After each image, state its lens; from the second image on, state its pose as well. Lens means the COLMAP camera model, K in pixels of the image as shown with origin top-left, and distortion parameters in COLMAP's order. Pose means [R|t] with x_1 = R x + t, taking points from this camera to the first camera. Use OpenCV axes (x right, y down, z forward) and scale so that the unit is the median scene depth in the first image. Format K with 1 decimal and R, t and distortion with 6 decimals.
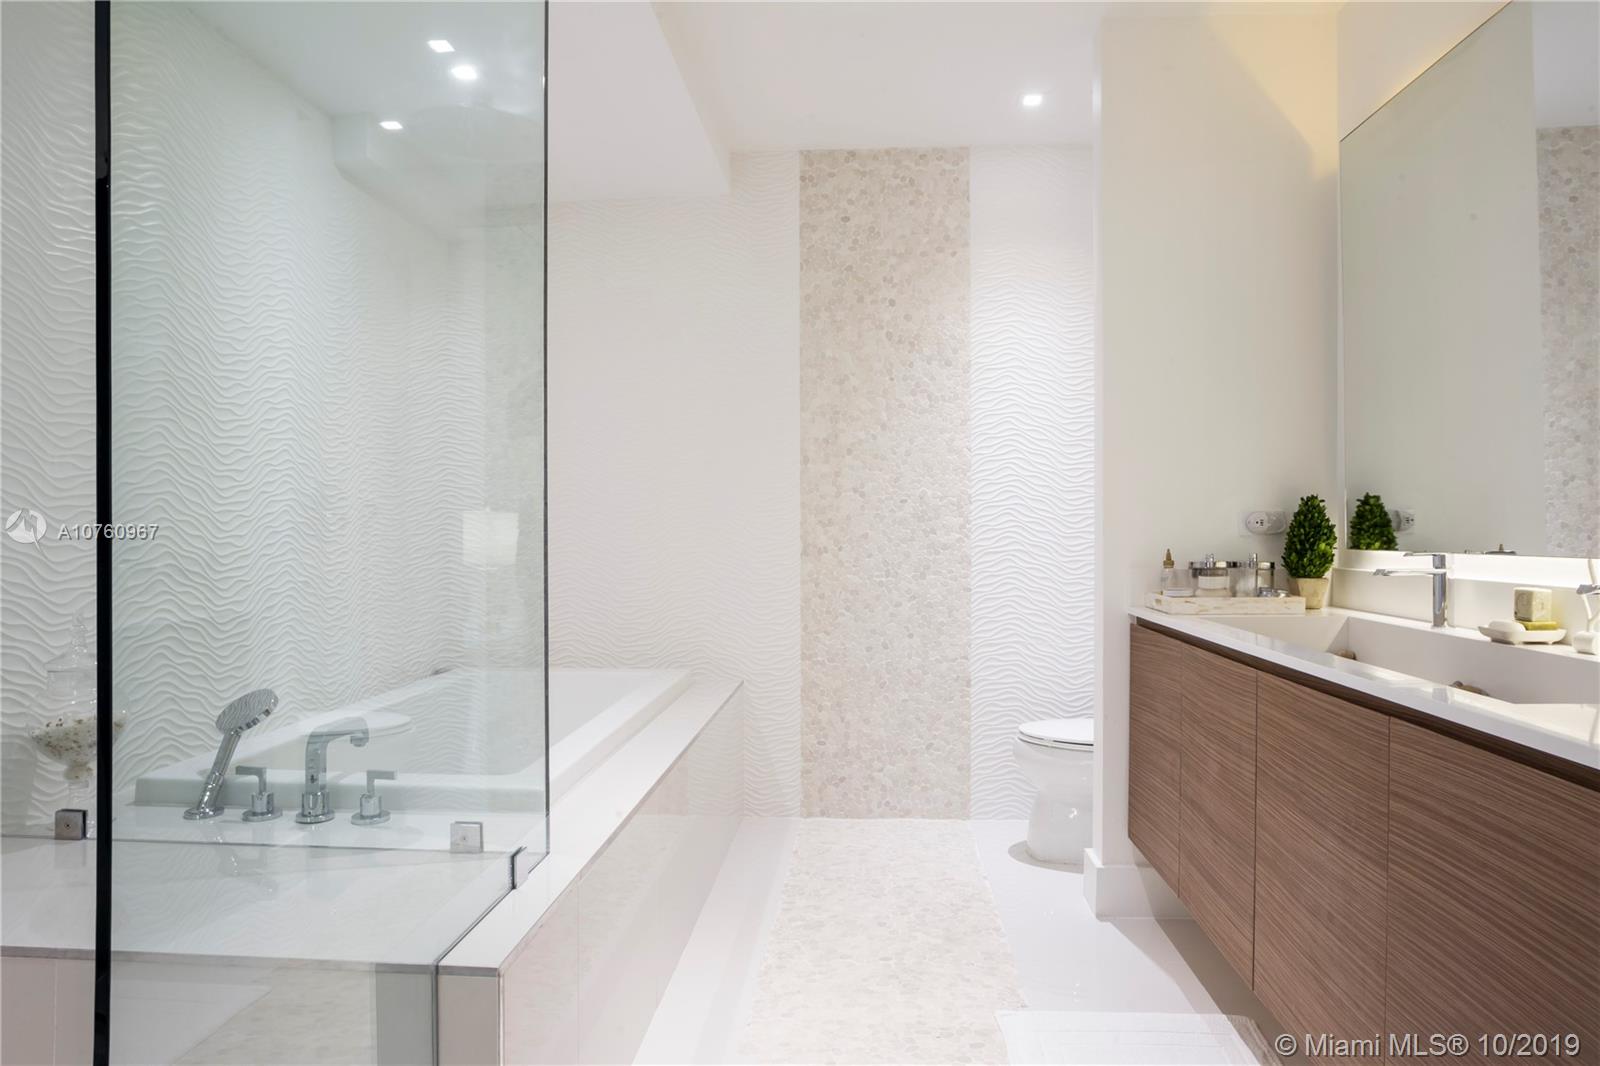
lens RADIAL K [[1022.8, 0, 799.5], [0, 1022.8, 524.8], [0, 0, 1]] dist [-0.044611, 0.004229]
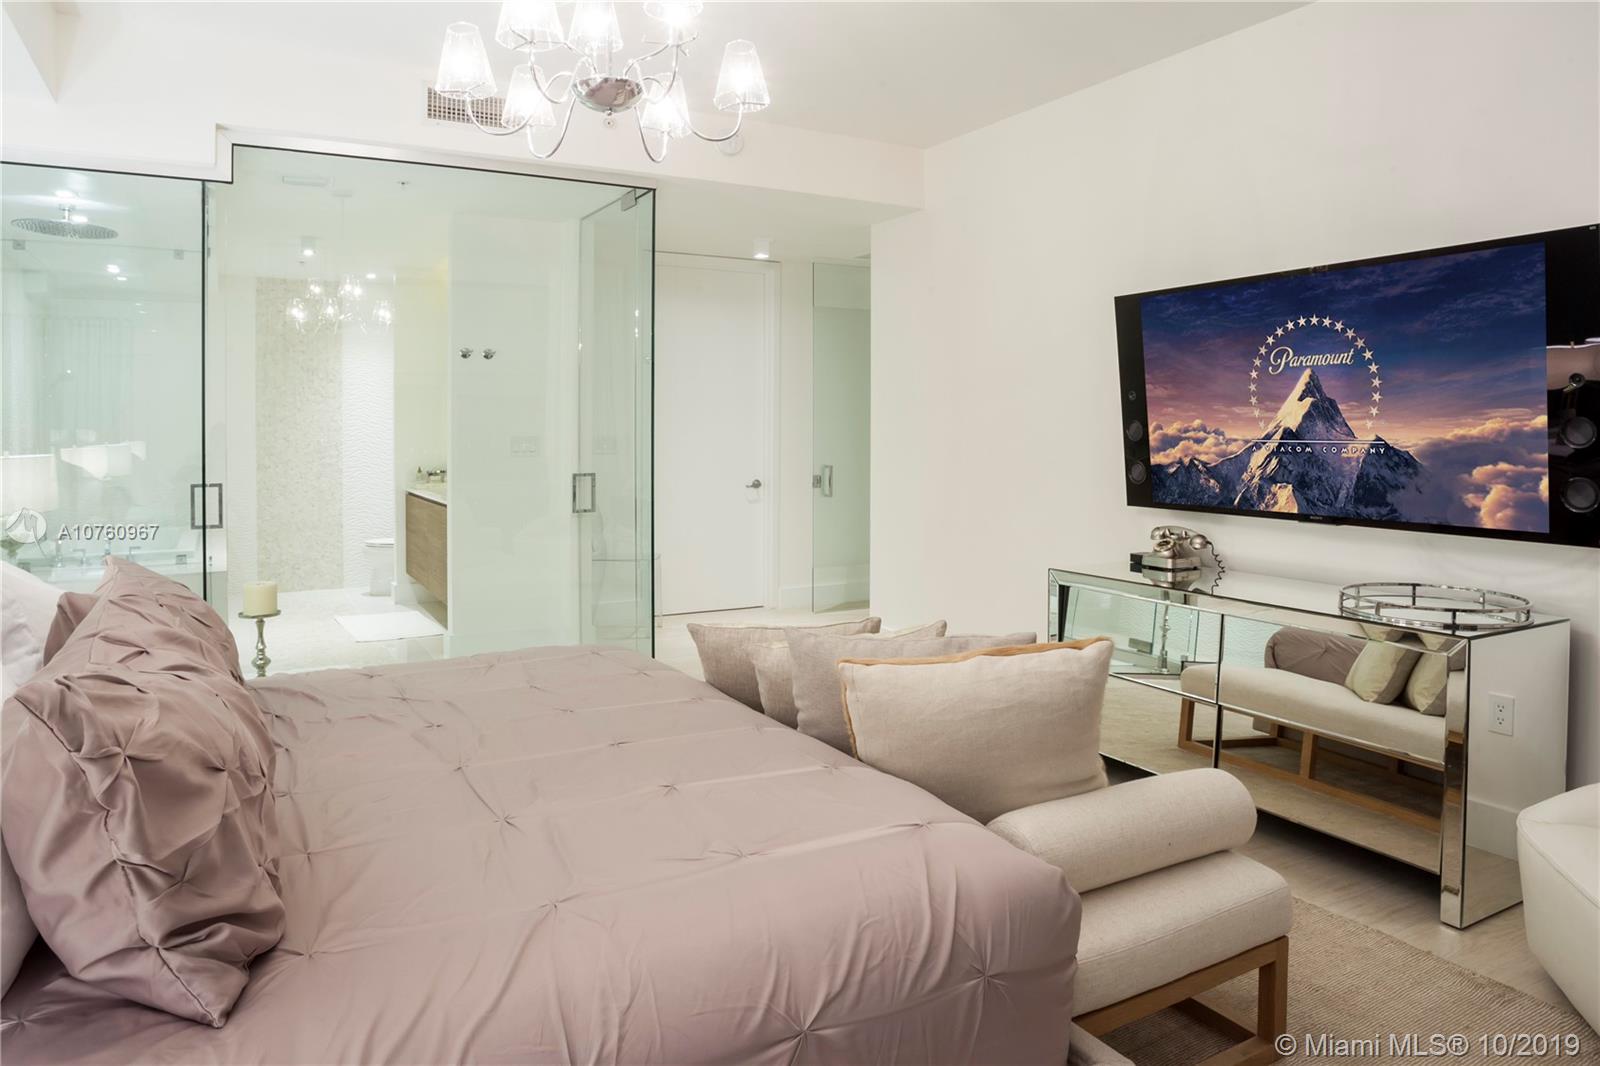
lens RADIAL K [[1031.3, 0, 827.1], [0, 1031.3, 463.6], [0, 0, 1]] dist [-0.056608, 0.021787]
pose [[0.820297, -0.009668, 0.571857, -0.232465], [-0.007827, 0.999574, 0.028126, -0.051537], [-0.571885, -0.027548, 0.819871, -1.403168]]
